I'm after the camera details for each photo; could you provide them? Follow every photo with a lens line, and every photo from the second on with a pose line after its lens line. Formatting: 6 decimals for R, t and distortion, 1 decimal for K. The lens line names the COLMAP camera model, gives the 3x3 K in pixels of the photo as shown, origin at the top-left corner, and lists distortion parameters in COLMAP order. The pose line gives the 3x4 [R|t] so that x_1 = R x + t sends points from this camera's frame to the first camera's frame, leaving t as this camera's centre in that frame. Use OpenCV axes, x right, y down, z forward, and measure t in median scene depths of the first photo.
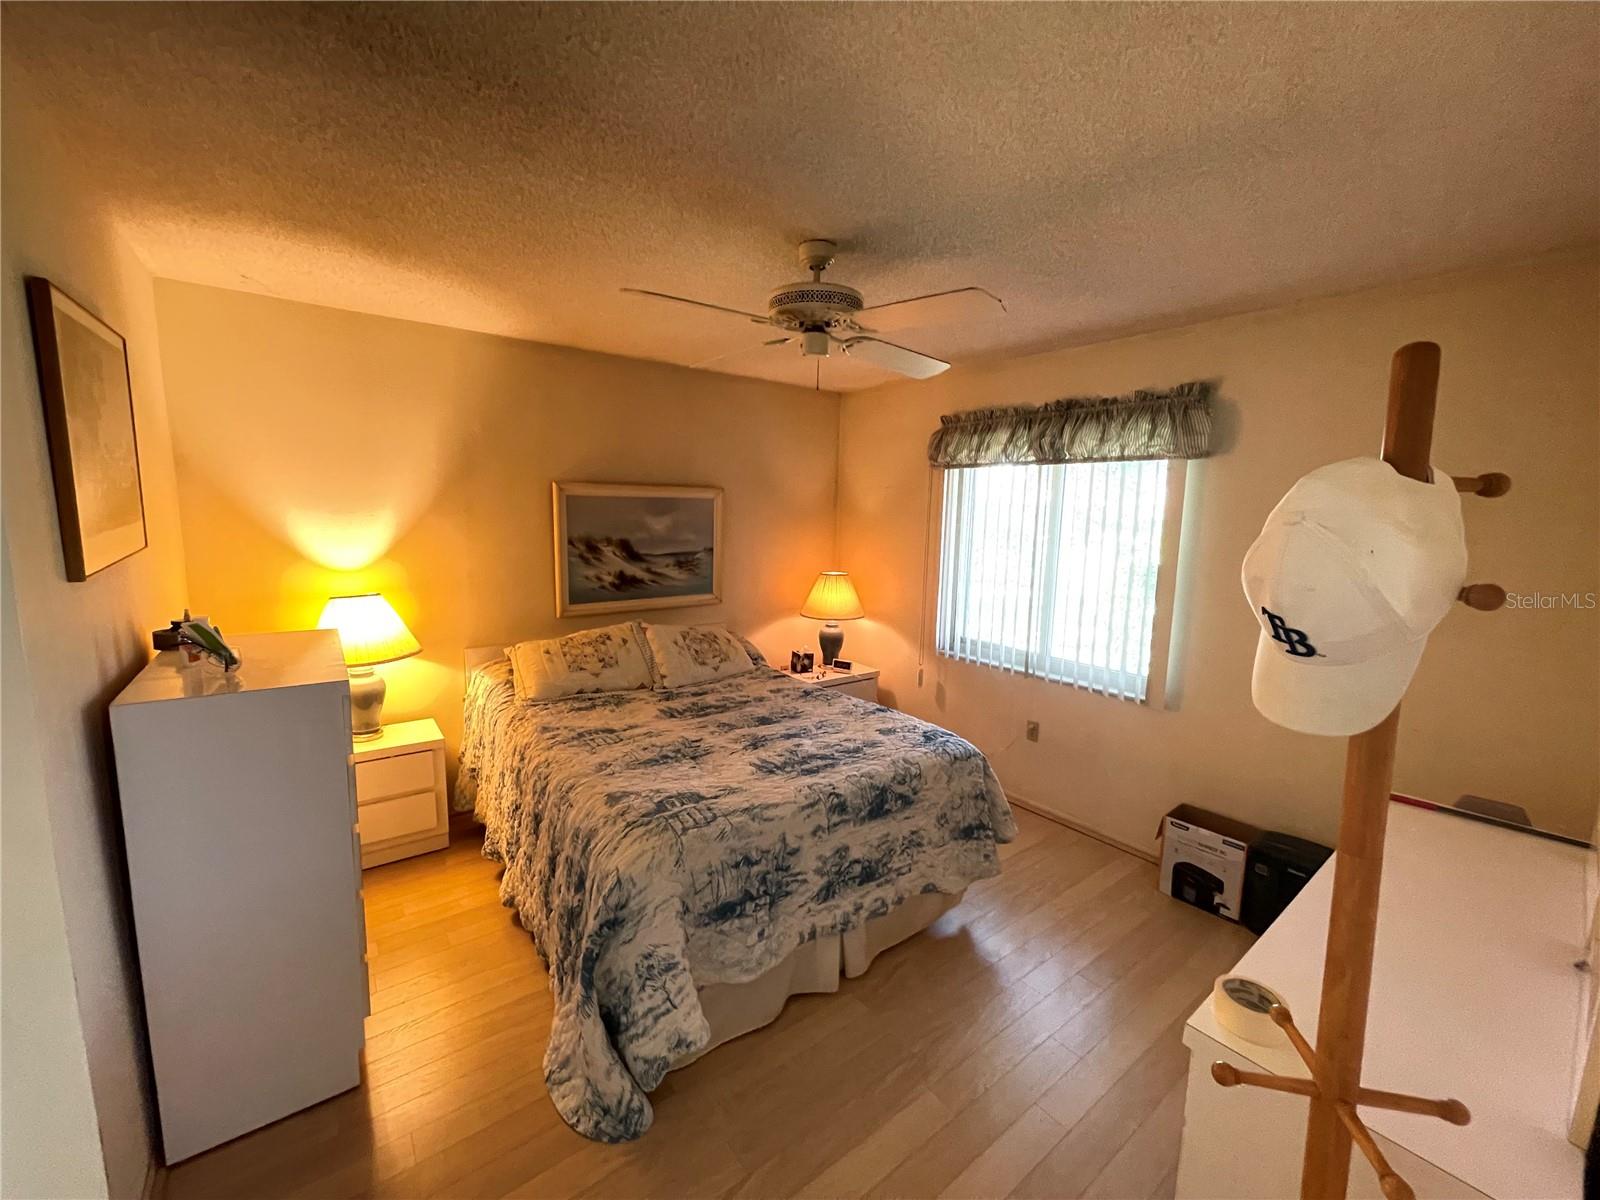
lens RADIAL K [[643.8, 0, 809.7], [0, 643.8, 601.5], [0, 0, 1]] dist [-0.001740, 0.001031]
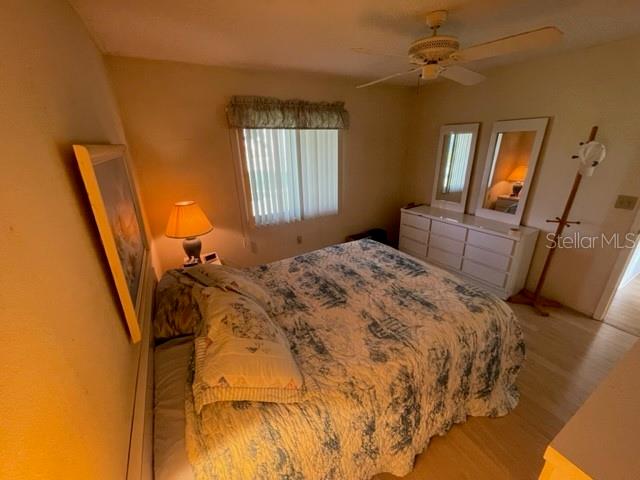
lens RADIAL K [[257.5, 0, 322.5], [0, 257.5, 238.4], [0, 0, 1]] dist [-0.001740, 0.001031]
pose [[0.137190, -0.368435, 0.919475, -0.693220], [0.161479, 0.924153, 0.346216, -0.174333], [-0.977294, 0.100979, 0.186279, 0.870601]]
